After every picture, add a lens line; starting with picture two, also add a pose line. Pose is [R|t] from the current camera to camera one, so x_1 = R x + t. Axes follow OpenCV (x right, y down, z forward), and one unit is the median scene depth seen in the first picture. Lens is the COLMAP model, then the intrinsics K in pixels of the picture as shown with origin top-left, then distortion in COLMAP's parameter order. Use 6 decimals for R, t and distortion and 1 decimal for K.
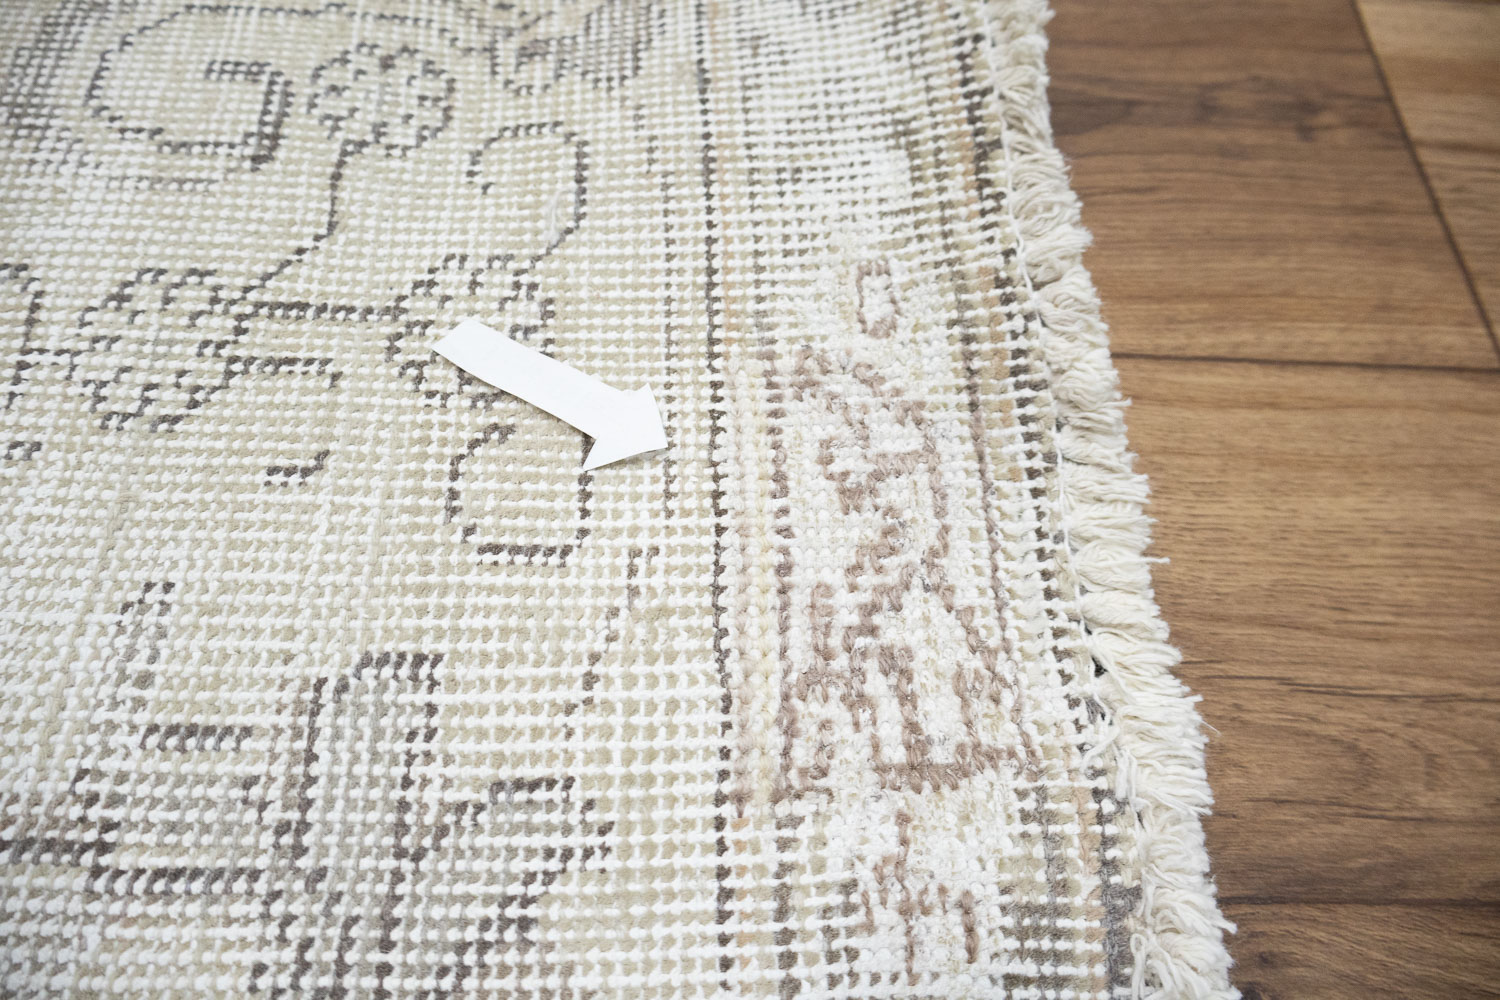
lens RADIAL K [[1244.2, 0, 752.4], [0, 1244.2, 498.7], [0, 0, 1]] dist [0.004790, -0.008582]
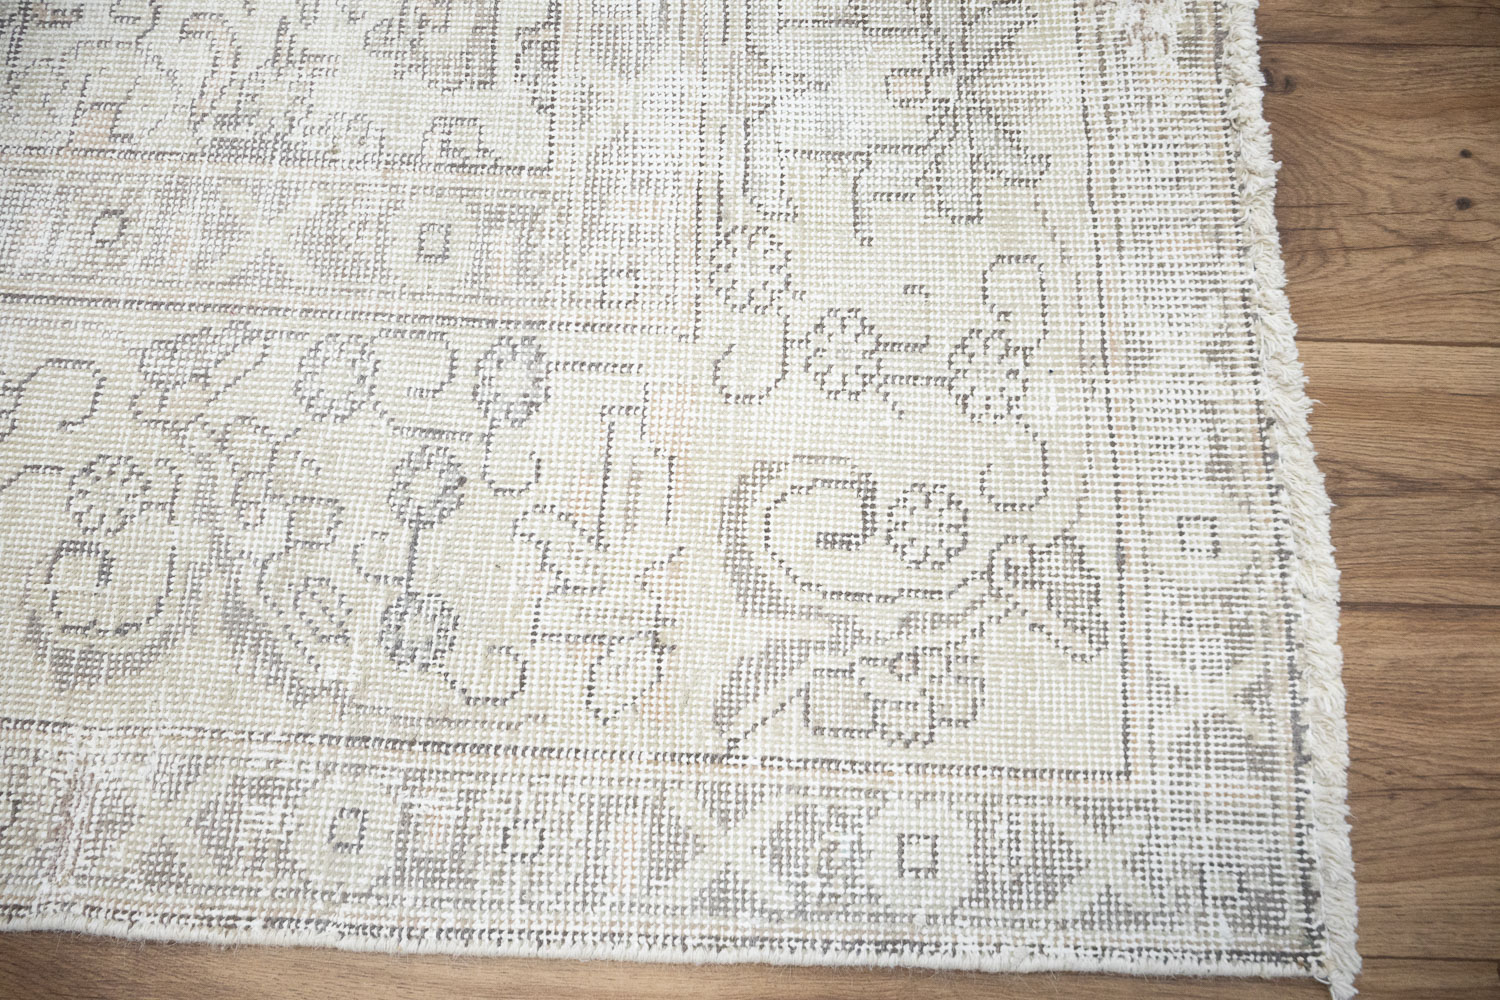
lens RADIAL K [[1244.2, 0, 744.9], [0, 1244.2, 501.4], [0, 0, 1]] dist [0.004790, -0.008582]
pose [[0.994700, 0.005787, -0.102654, -0.490497], [0.021869, 0.963660, 0.266234, 0.578311], [0.100464, -0.267068, 0.958427, -2.132072]]
